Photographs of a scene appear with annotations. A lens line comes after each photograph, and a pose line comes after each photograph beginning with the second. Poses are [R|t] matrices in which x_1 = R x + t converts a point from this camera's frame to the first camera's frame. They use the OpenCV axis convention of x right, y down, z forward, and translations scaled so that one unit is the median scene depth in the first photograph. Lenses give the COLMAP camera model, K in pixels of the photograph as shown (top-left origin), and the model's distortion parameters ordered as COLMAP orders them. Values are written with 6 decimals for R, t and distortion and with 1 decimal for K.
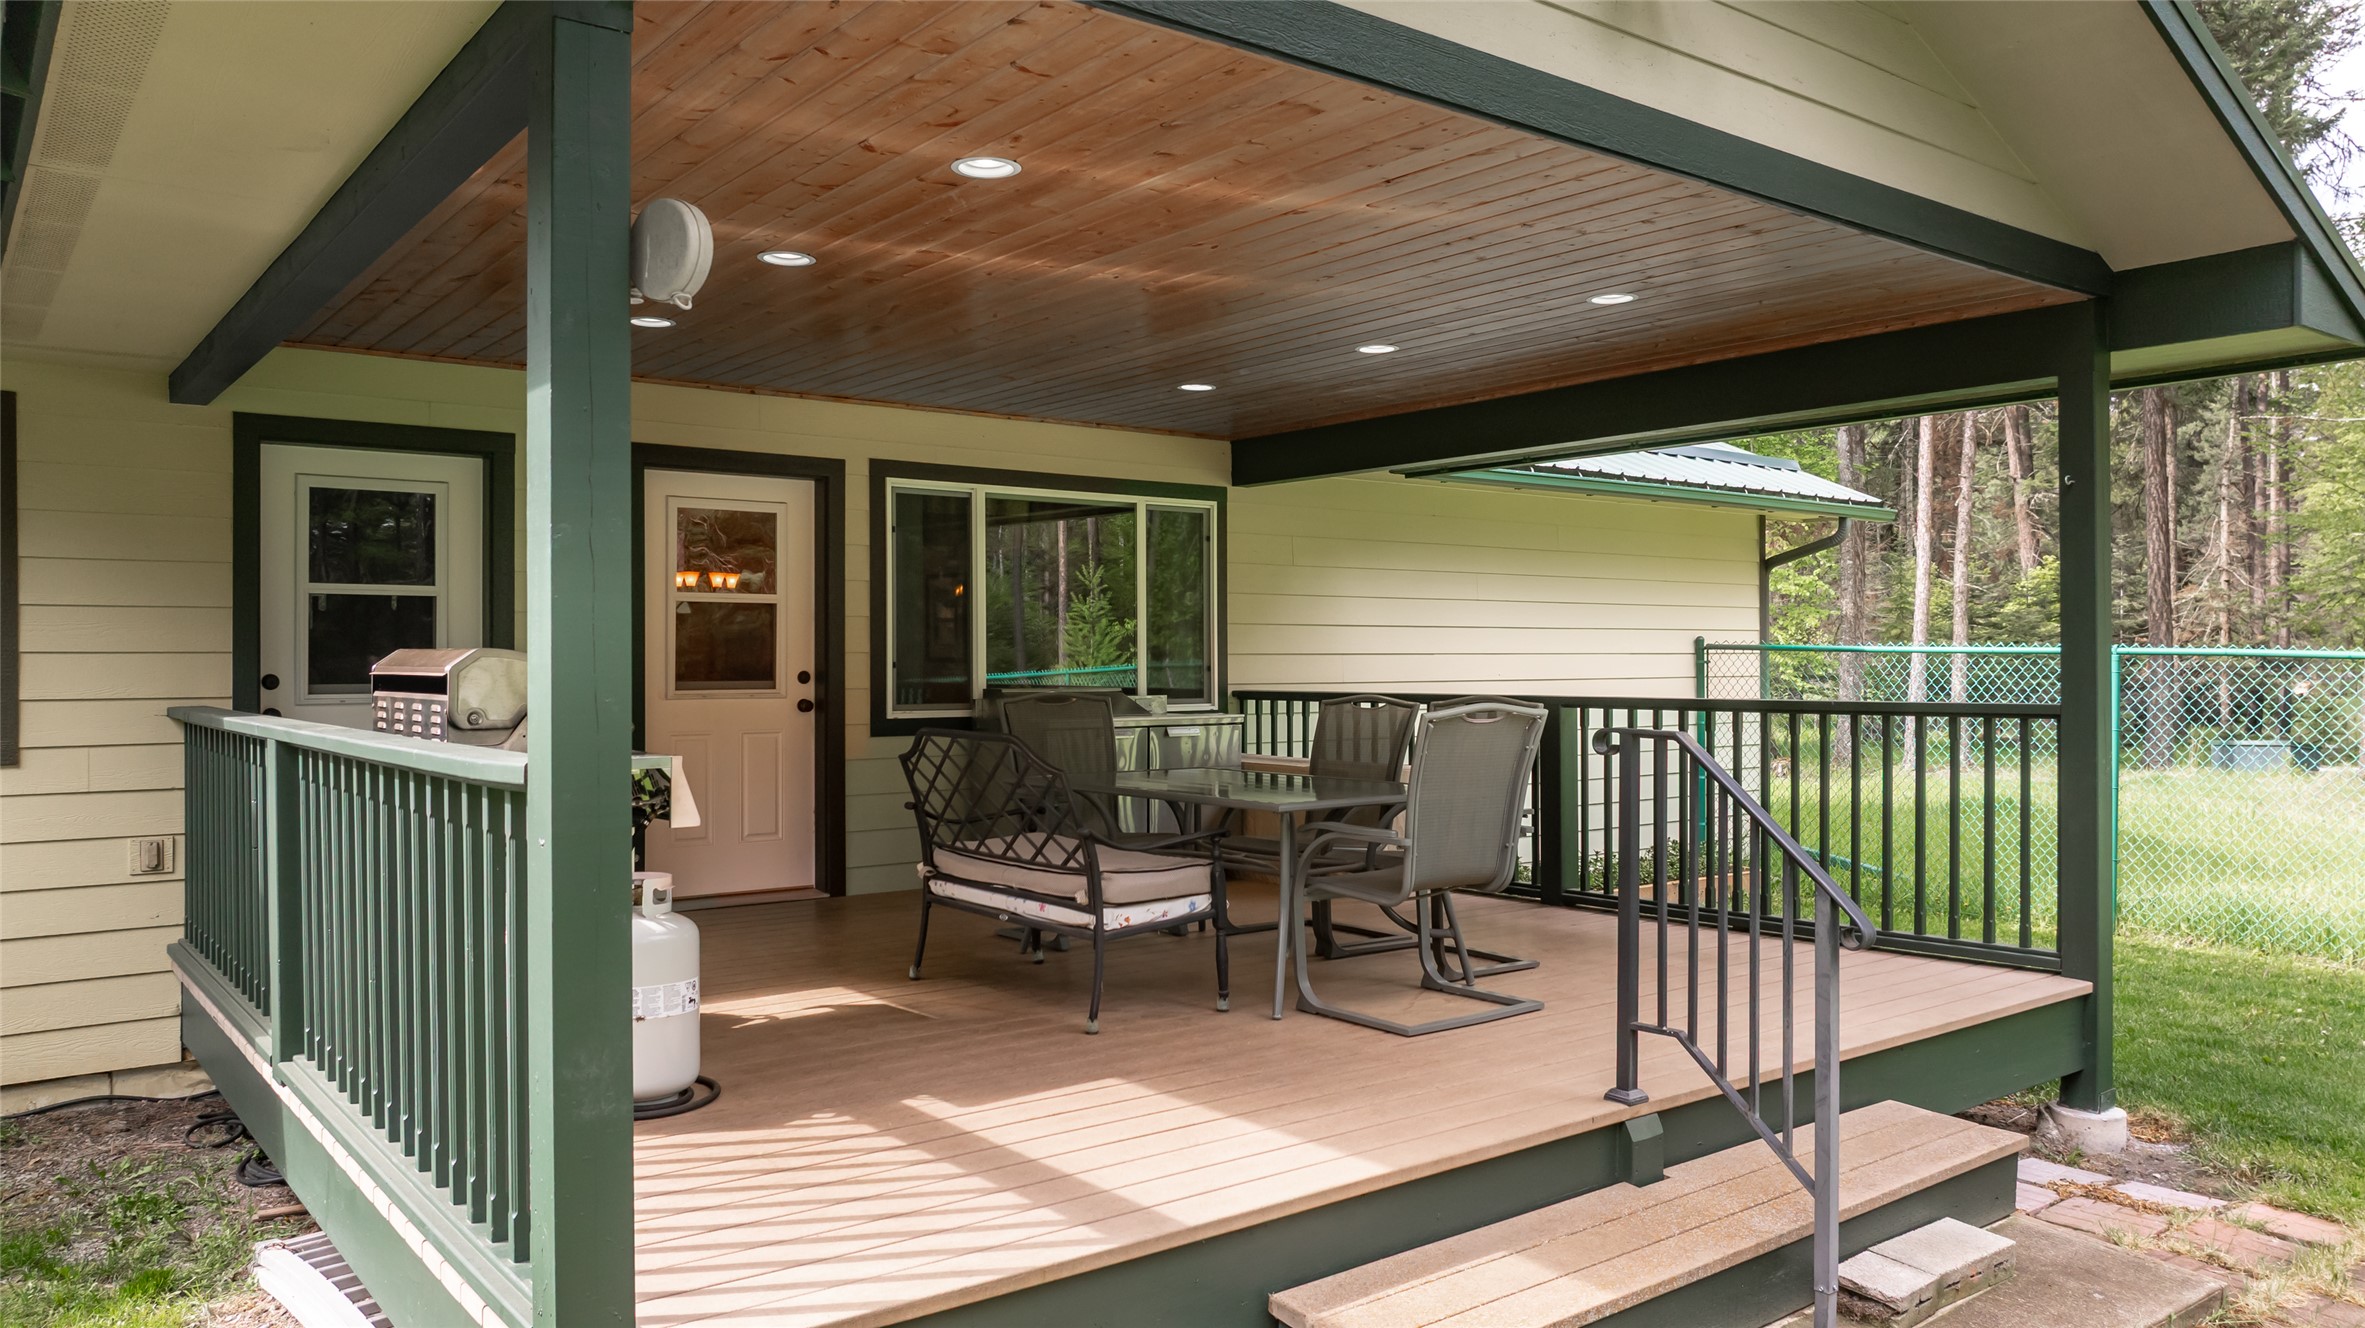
lens RADIAL K [[1674.9, 0, 1182.5], [0, 1674.9, 664.0], [0, 0, 1]] dist [-0.020361, -0.000622]
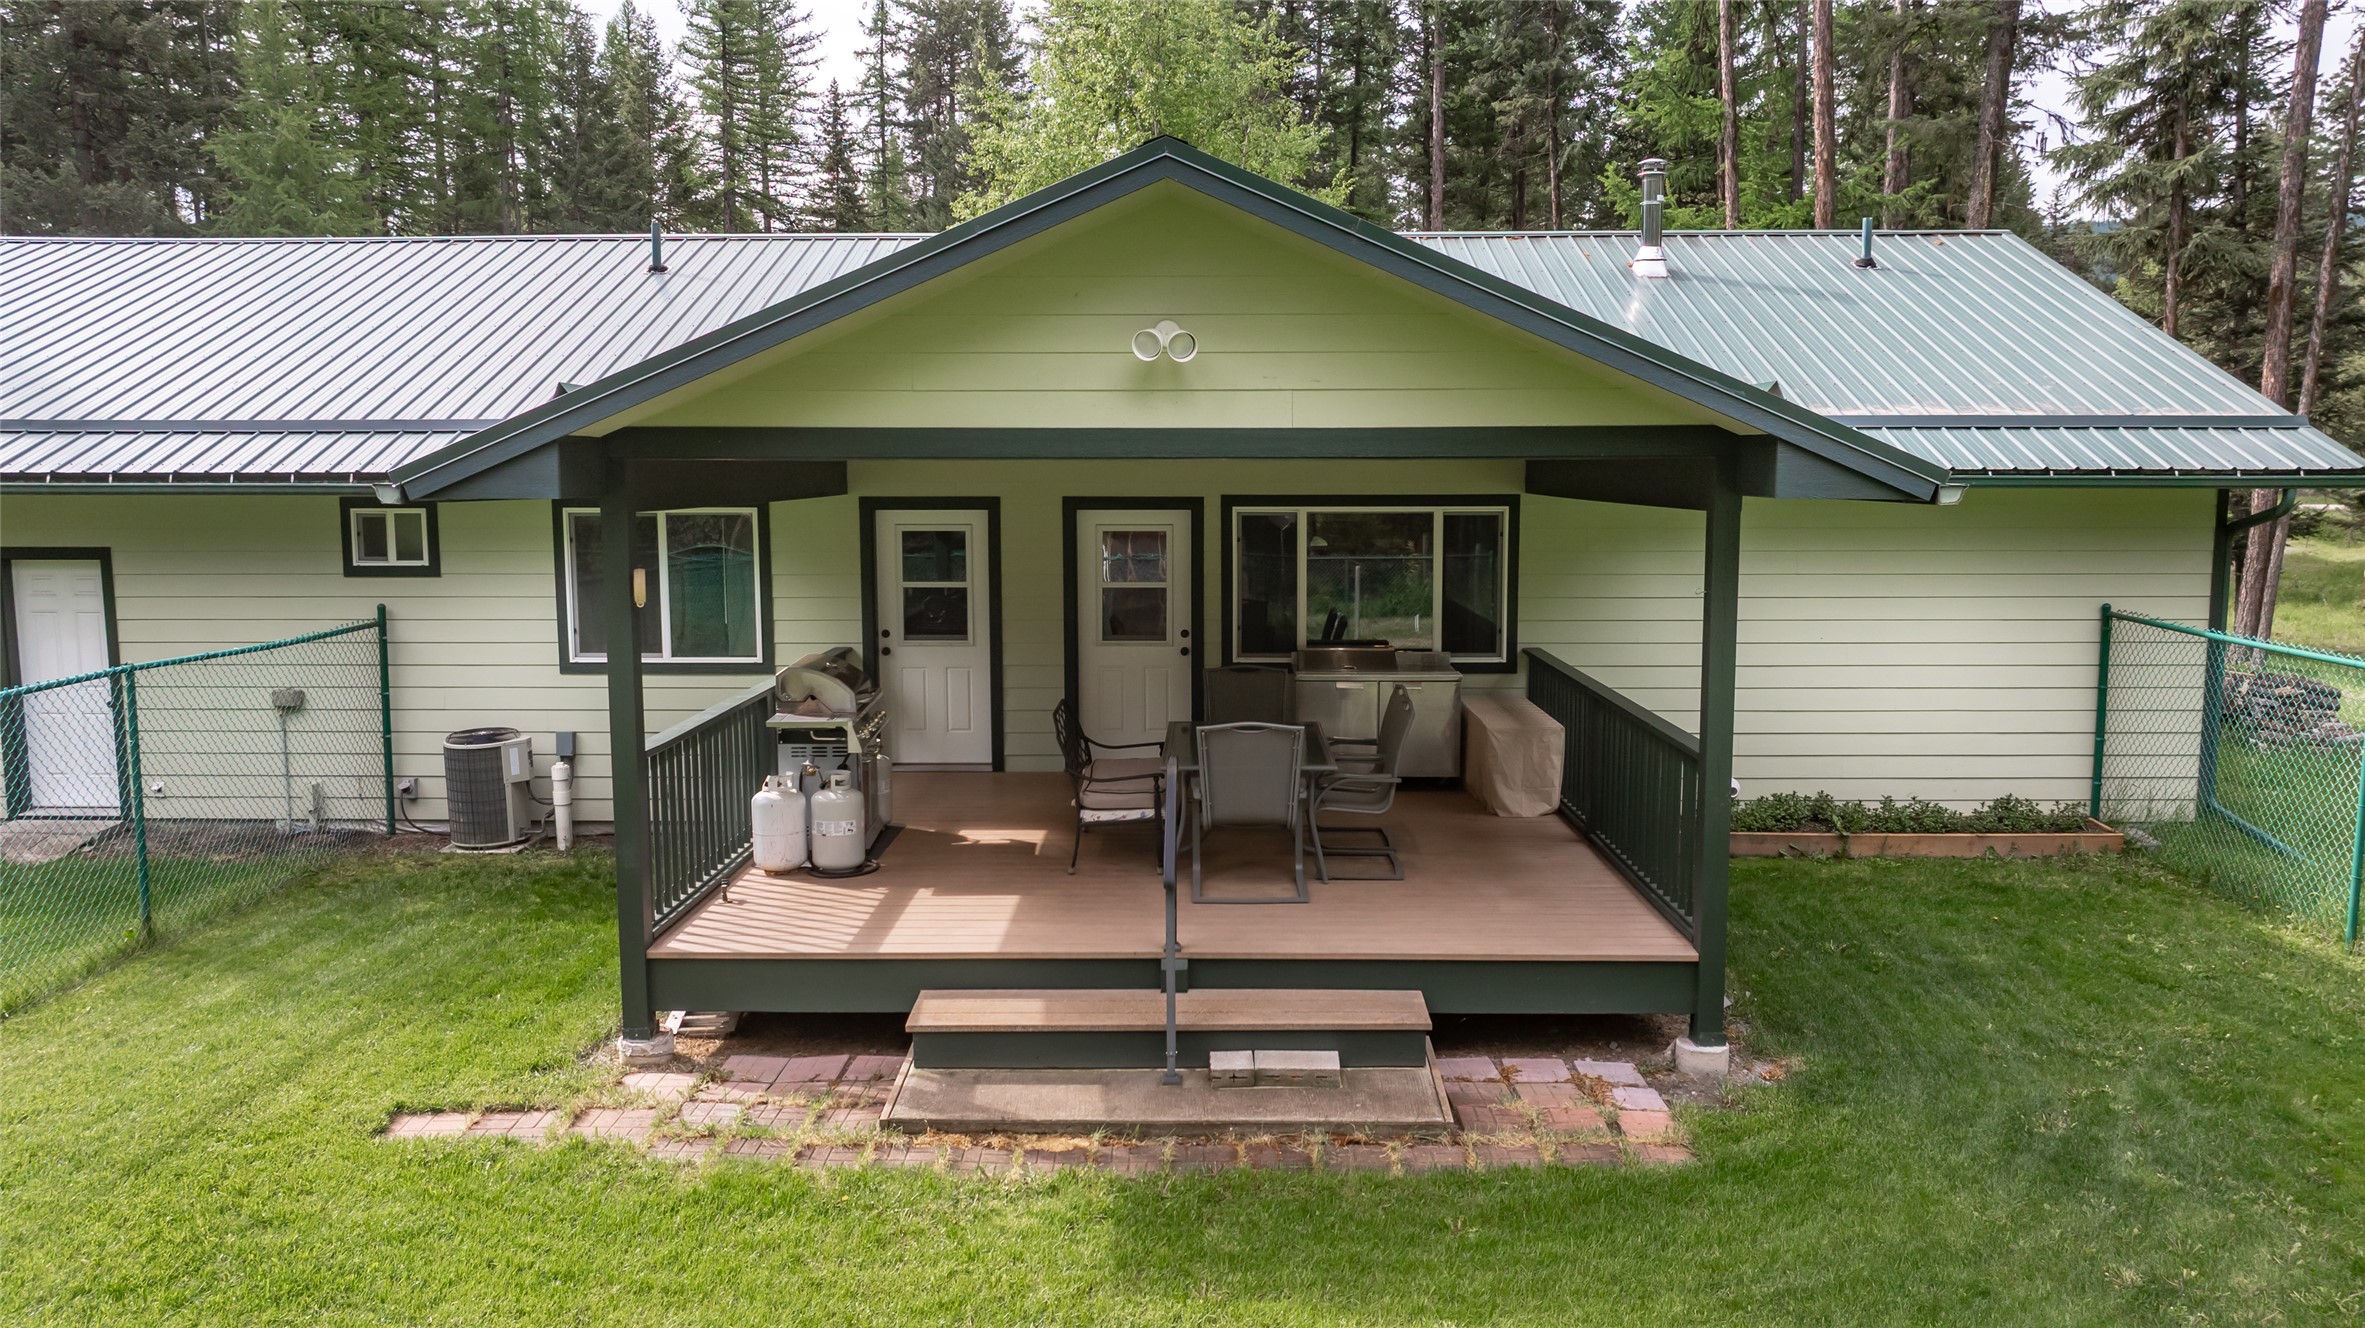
lens RADIAL K [[1674.9, 0, 1182.5], [0, 1674.9, 664.0], [0, 0, 1]] dist [-0.020361, -0.000622]
pose [[0.777880, 0.076547, -0.623733, 0.789551], [-0.000701, 0.992658, 0.120949, -0.160457], [0.628412, -0.093646, 0.772223, -0.239081]]
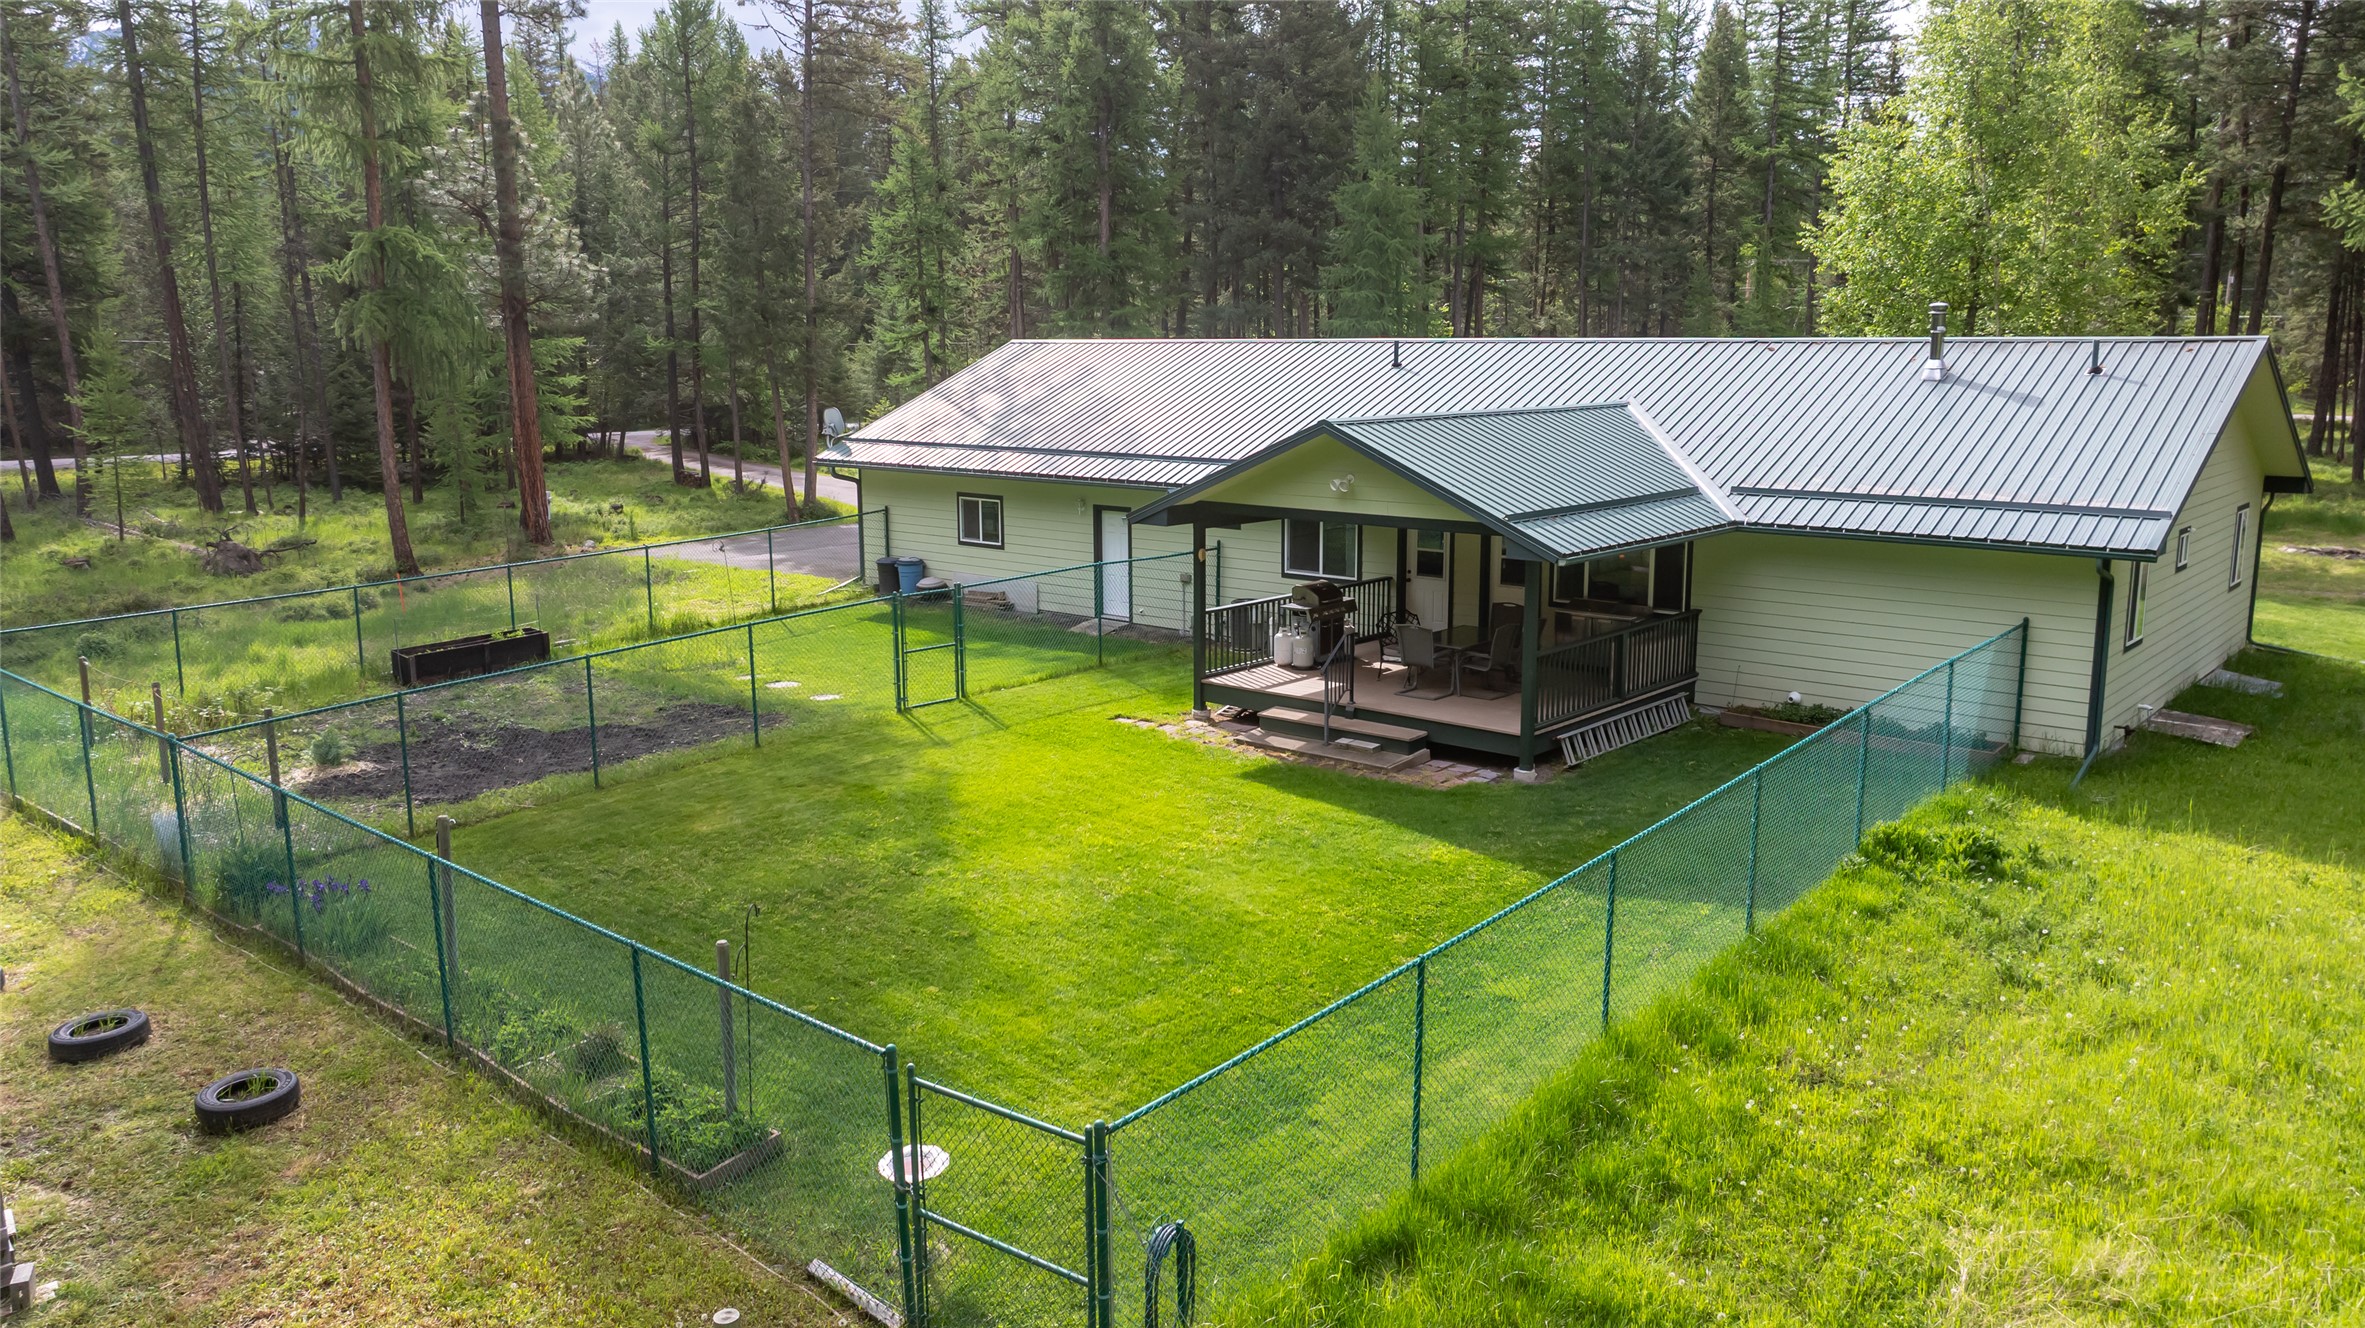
lens RADIAL K [[1674.9, 0, 1182.5], [0, 1674.9, 664.0], [0, 0, 1]] dist [-0.020361, -0.000622]
pose [[0.194555, 0.186208, -0.963055, 2.789029], [0.000821, 0.981785, 0.189995, -0.458492], [0.980891, -0.037755, 0.190858, -0.269327]]
